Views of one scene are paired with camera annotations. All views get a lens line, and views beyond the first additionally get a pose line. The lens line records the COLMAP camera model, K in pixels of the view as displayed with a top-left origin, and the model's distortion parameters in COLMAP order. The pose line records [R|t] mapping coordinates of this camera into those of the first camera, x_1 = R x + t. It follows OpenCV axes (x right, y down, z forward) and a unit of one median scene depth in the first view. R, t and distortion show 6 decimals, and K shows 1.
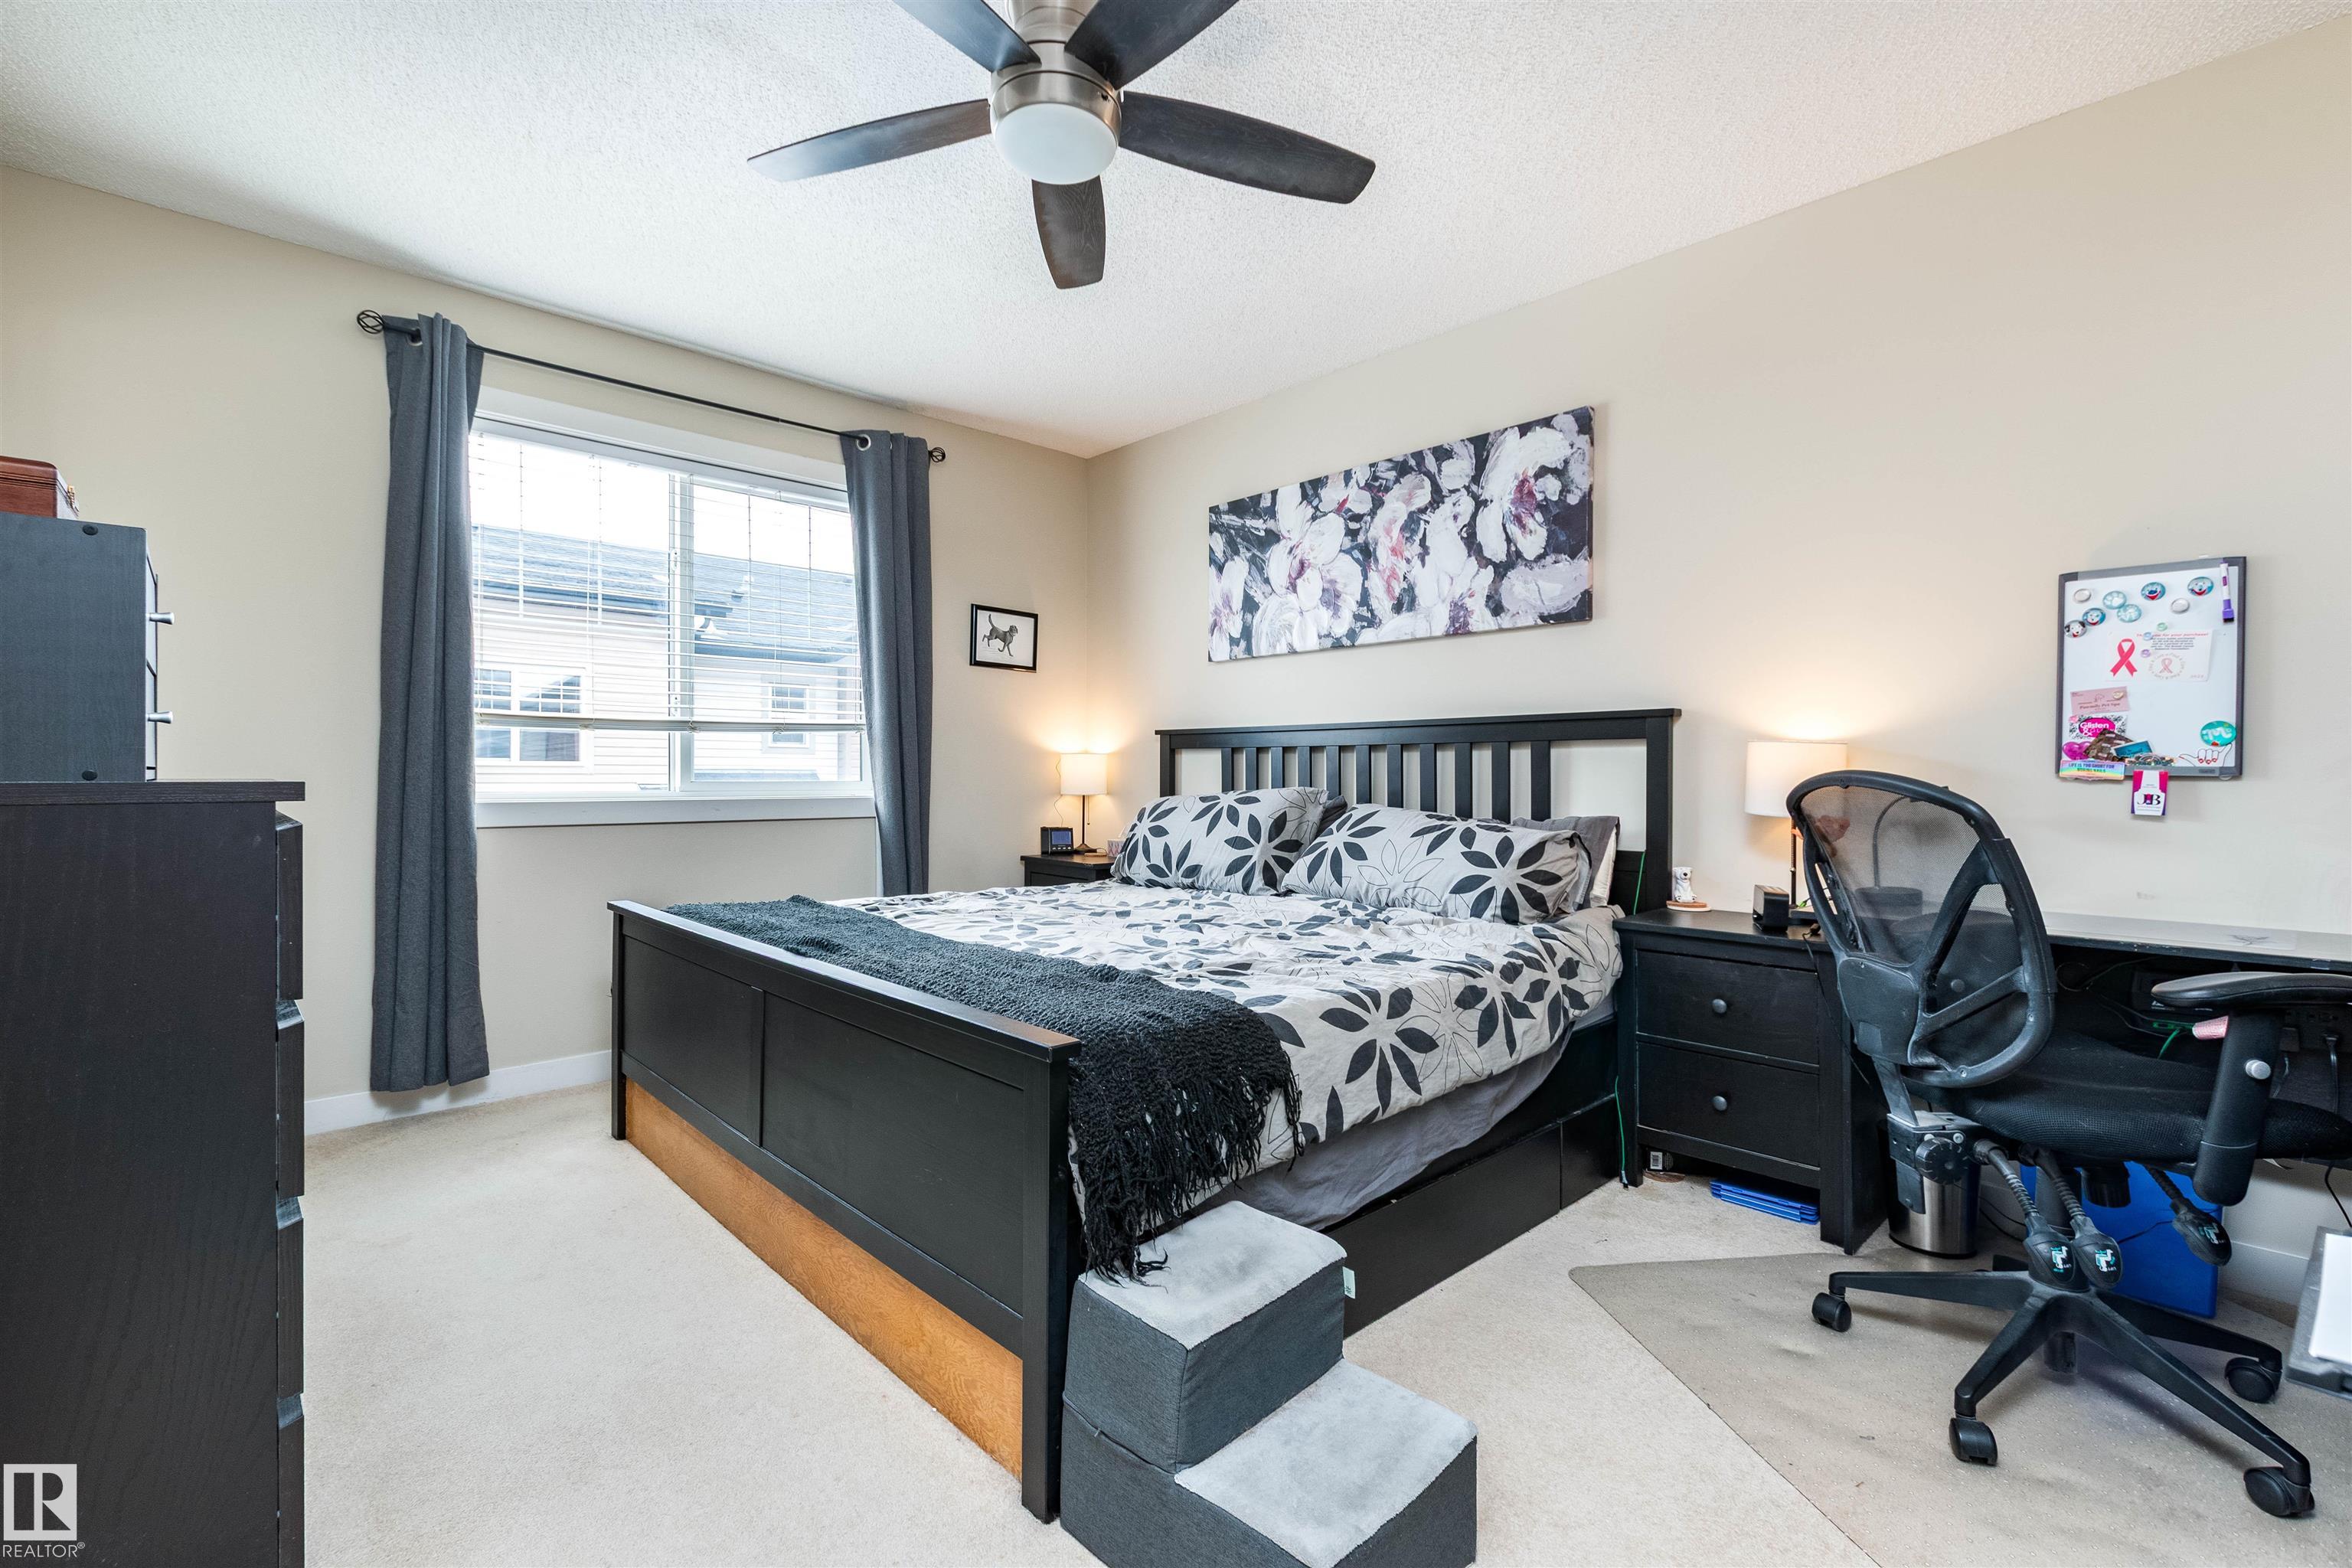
lens RADIAL K [[1063.6, 0, 1172.8], [0, 1063.6, 783.2], [0, 0, 1]] dist [0.015032, 0.000613]
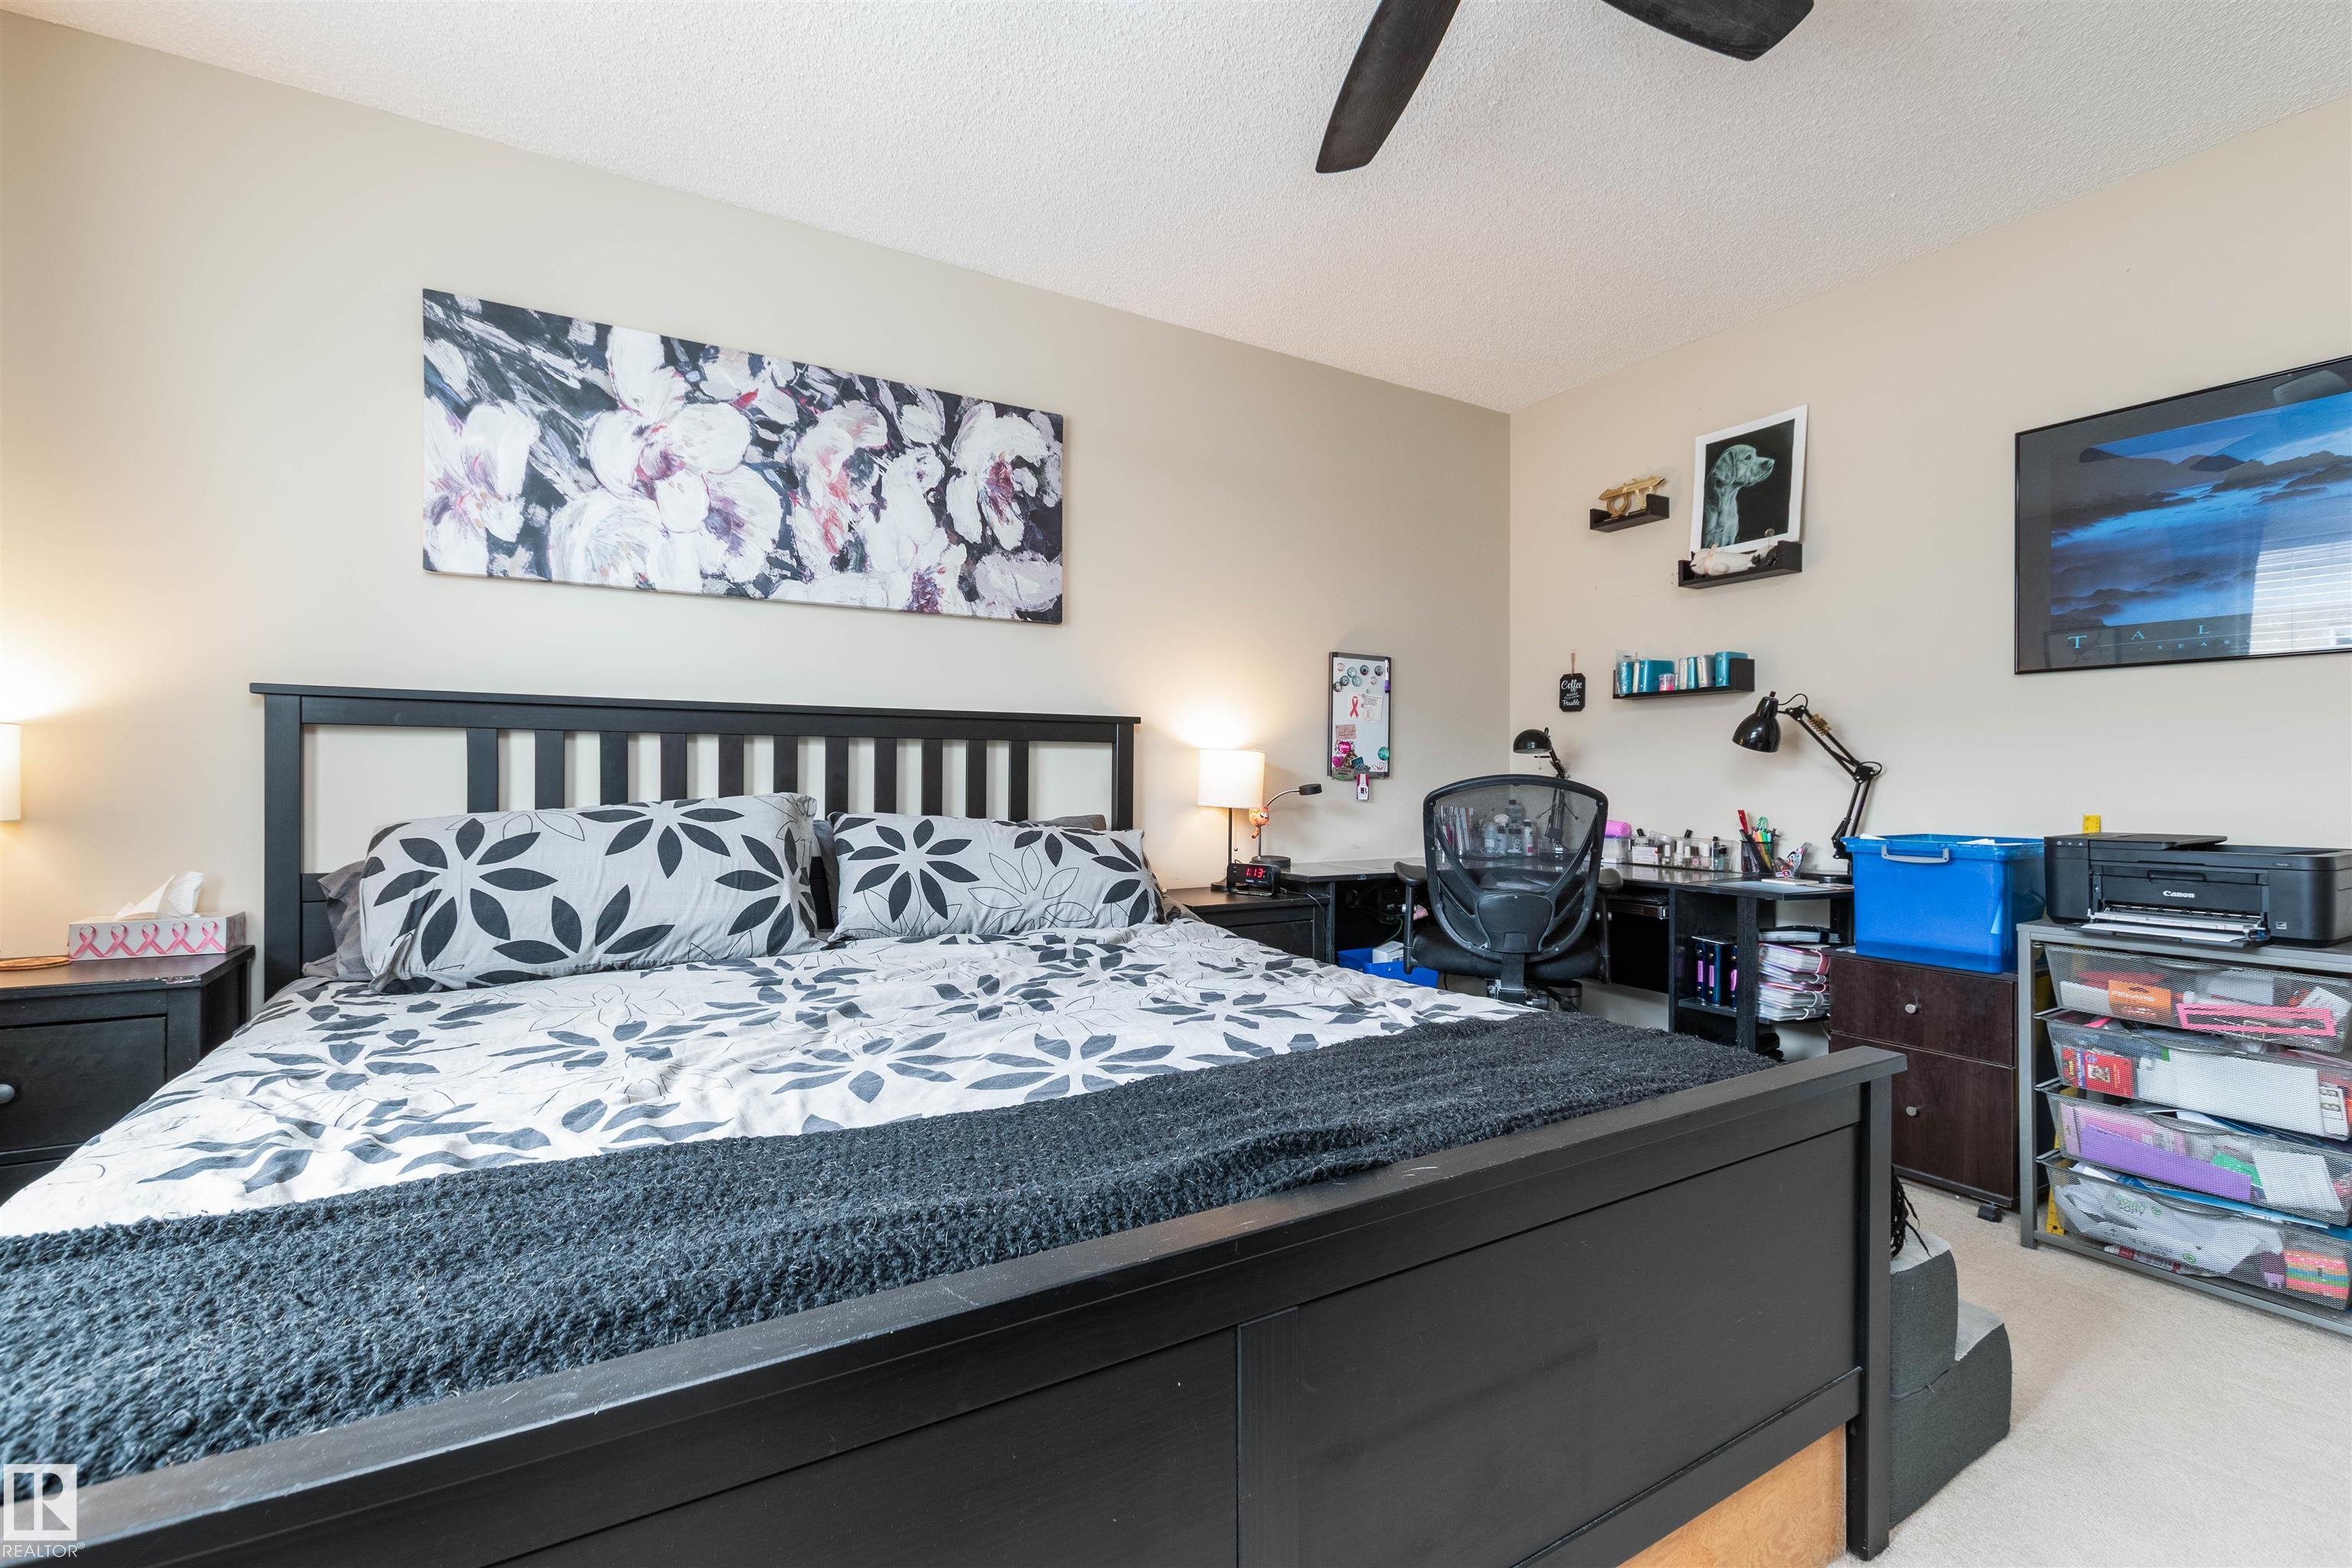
lens RADIAL K [[1063.6, 0, 1174.1], [0, 1063.6, 779.6], [0, 0, 1]] dist [0.015032, 0.000613]
pose [[0.196398, -0.006560, 0.980502, -0.522765], [0.003200, 0.999977, 0.006049, -0.008698], [-0.980519, 0.001950, 0.196415, 0.611526]]
